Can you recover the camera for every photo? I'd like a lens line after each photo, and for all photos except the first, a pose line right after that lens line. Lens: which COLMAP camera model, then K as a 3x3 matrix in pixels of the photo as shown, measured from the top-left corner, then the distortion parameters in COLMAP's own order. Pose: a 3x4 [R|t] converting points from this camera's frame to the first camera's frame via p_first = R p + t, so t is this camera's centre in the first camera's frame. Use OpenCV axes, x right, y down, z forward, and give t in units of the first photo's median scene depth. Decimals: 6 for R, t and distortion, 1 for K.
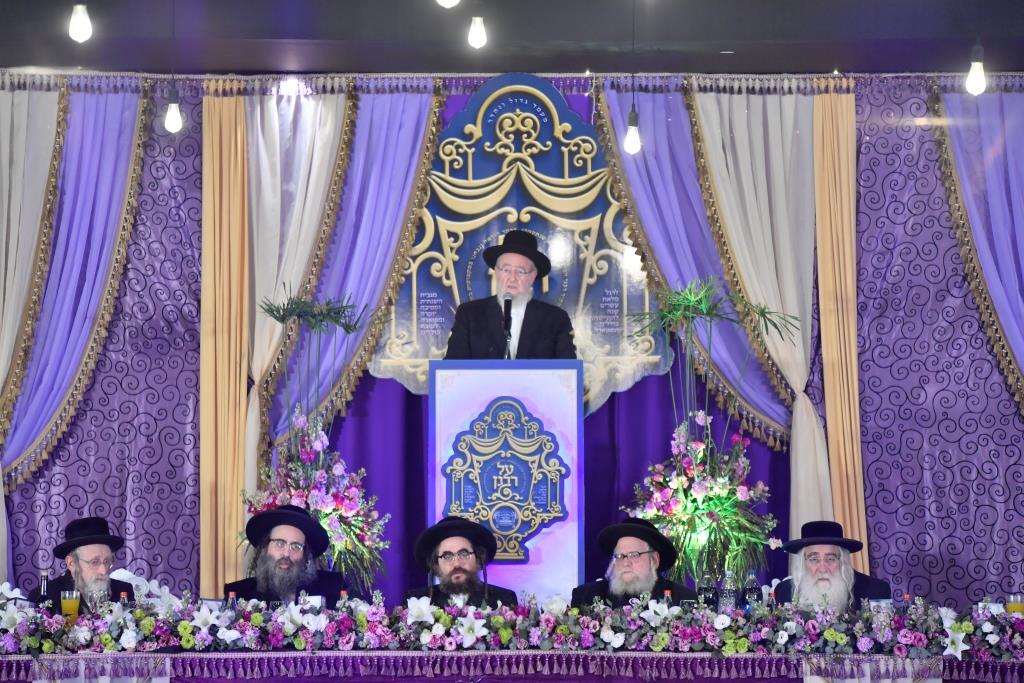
lens RADIAL K [[5341.8, 0, 526.6], [0, 5341.8, 341.3], [0, 0, 1]] dist [2.110964, 0.000000]
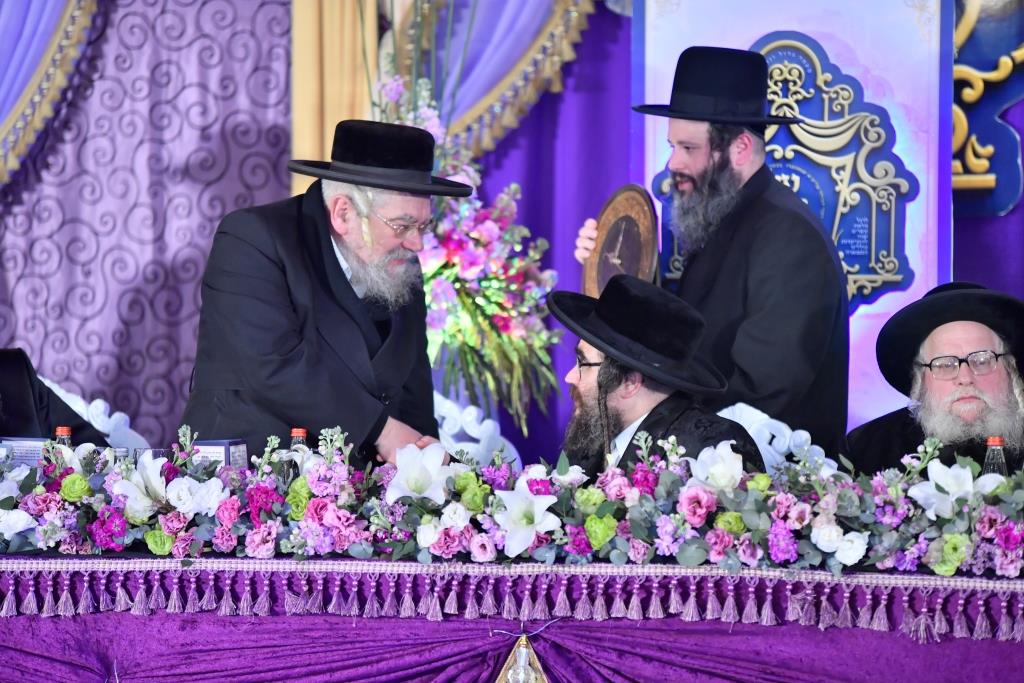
lens RADIAL K [[5341.8, 0, 493.8], [0, 5341.8, 339.6], [0, 0, 1]] dist [2.110964, 0.000000]
pose [[0.973559, 0.007106, -0.228327, 0.081515], [-0.000020, 0.999519, 0.031020, 0.022810], [0.228438, -0.030196, 0.973090, 0.517230]]
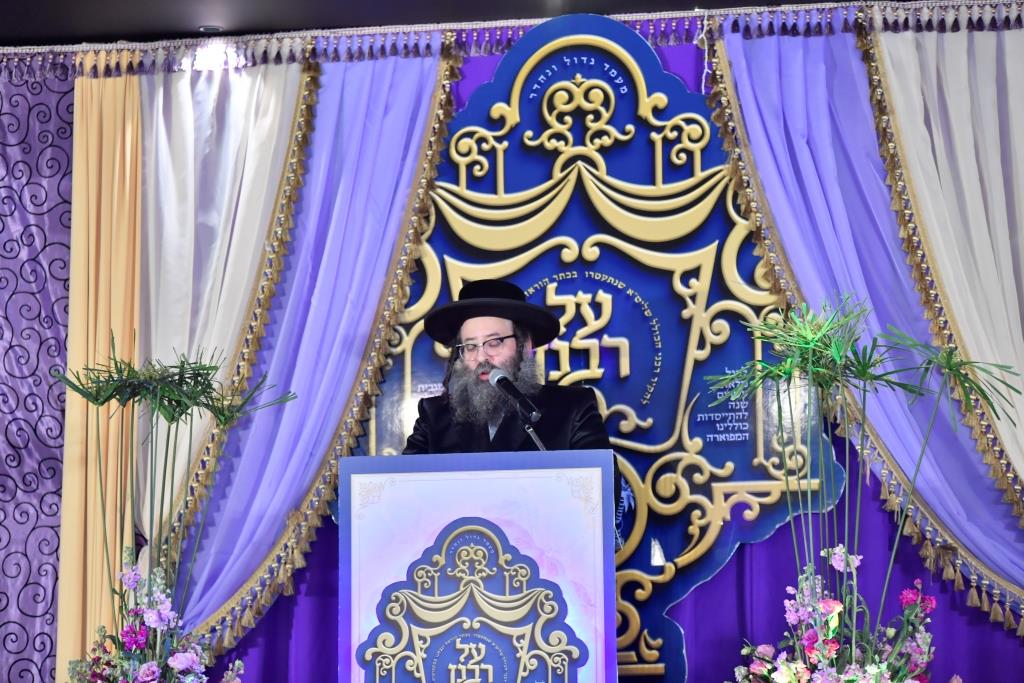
lens RADIAL K [[4105.1, 0, 508.1], [0, 4105.1, 323.6], [0, 0, 1]] dist [0.954524, 0.000000]
pose [[0.979692, -0.032596, -0.197840, 0.084098], [0.007561, 0.992001, -0.126002, 0.043756], [0.200364, 0.121948, 0.972102, 0.582974]]
